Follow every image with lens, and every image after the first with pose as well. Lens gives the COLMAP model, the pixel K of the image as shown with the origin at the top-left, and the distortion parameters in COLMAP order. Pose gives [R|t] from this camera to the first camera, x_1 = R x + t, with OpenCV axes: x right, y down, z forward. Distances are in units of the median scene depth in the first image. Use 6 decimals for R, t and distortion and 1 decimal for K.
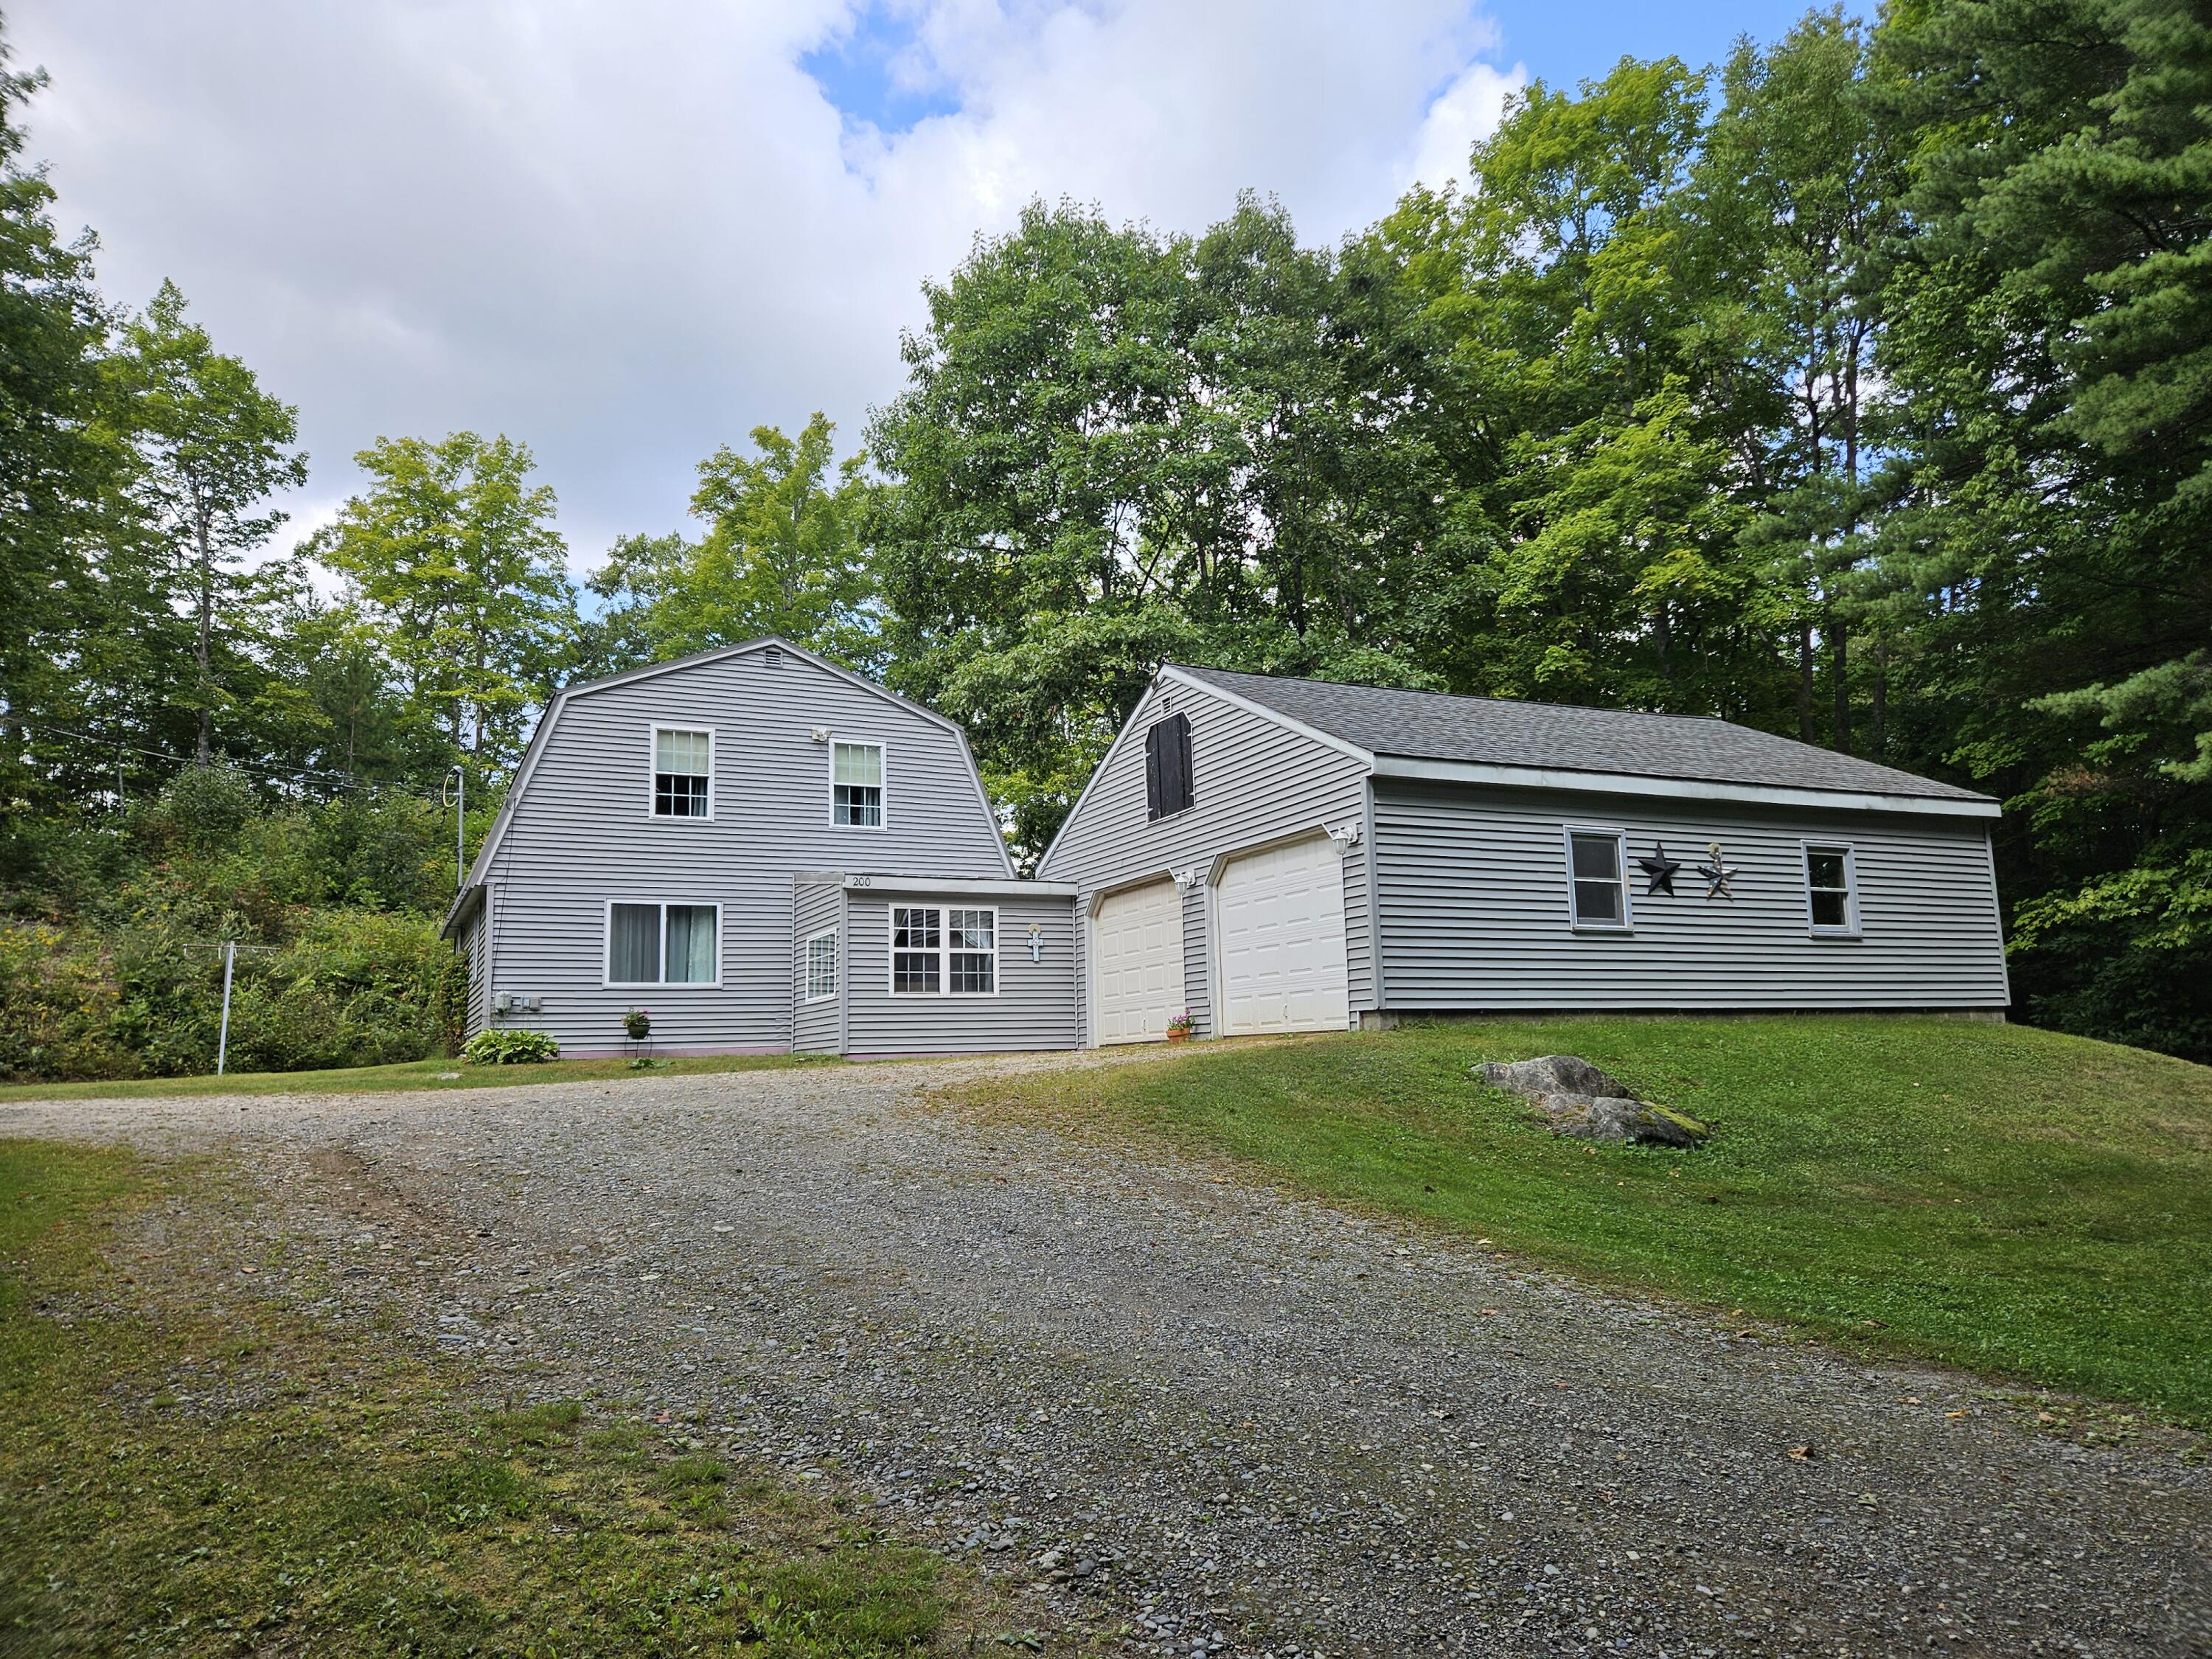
lens RADIAL K [[1471.0, 0, 1106.0], [0, 1471.0, 829.5], [0, 0, 1]] dist [0.086448, -0.063427]
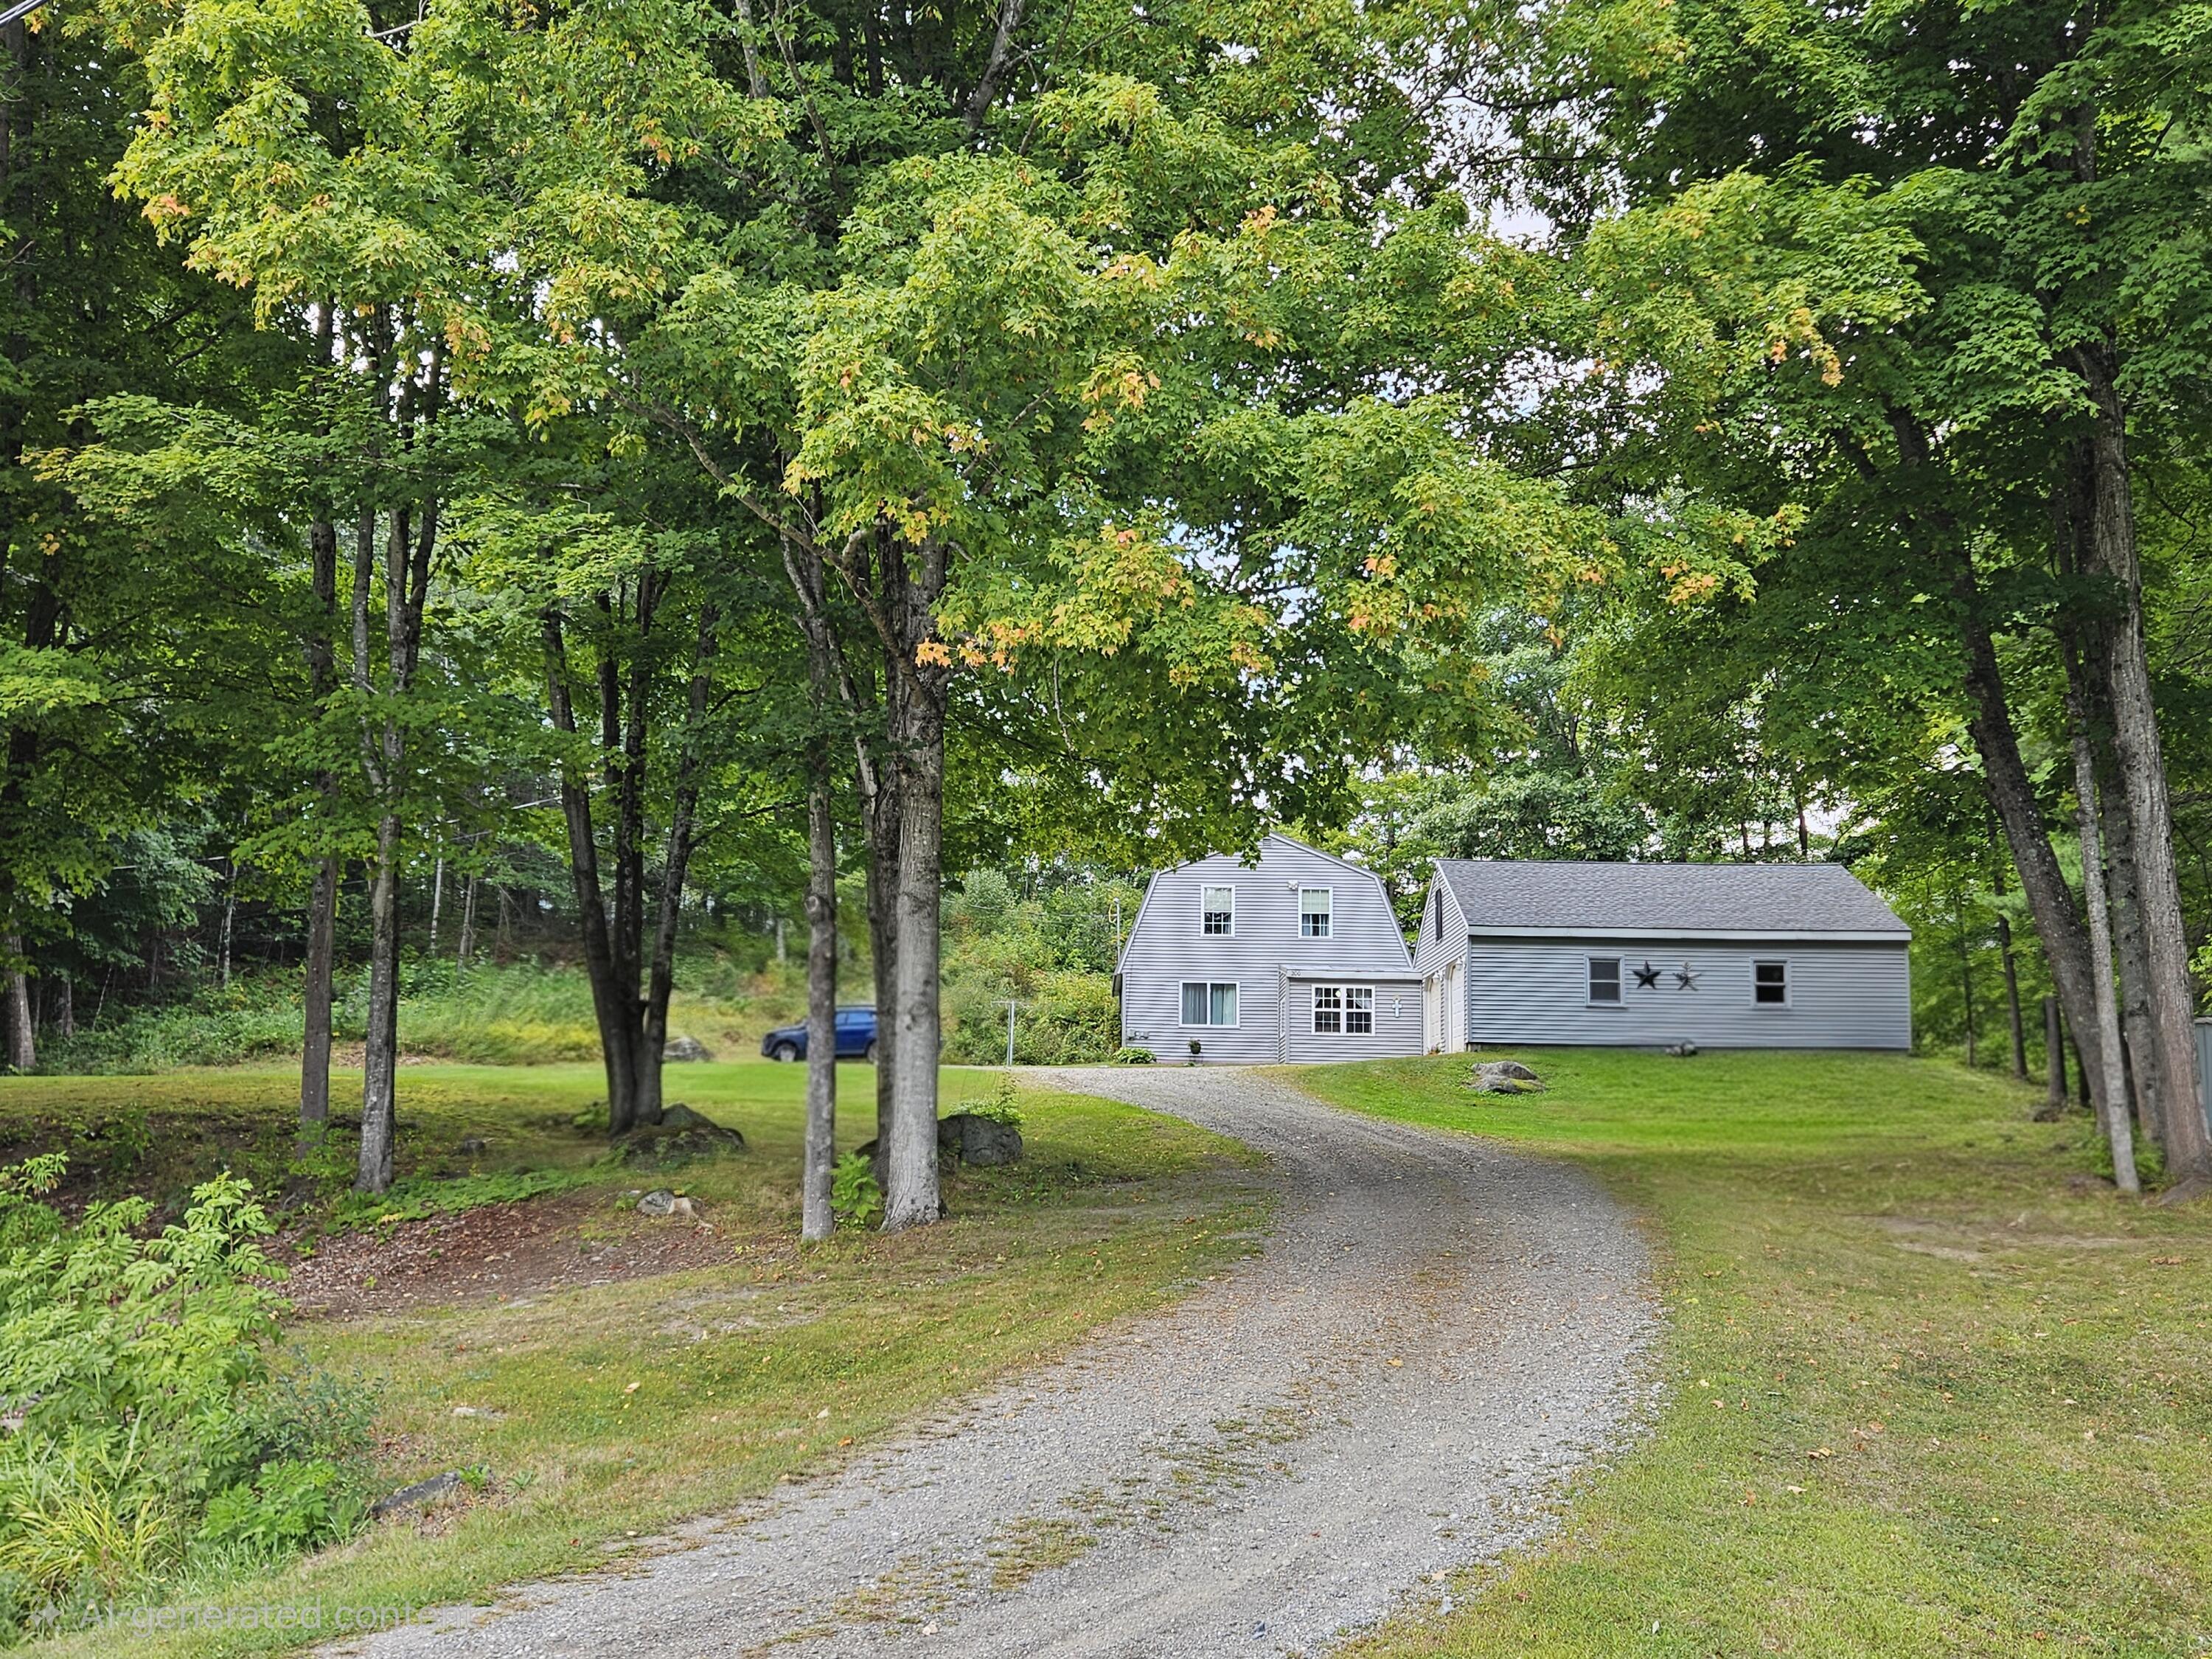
lens RADIAL K [[1476.9, 0, 1103.5], [0, 1476.9, 841.1], [0, 0, 1]] dist [0.013805, -0.001173]
pose [[0.901391, -0.038270, -0.431311, 0.414720], [0.028501, 0.999170, -0.029093, -0.082053], [0.432067, 0.013932, 0.901734, -0.780848]]
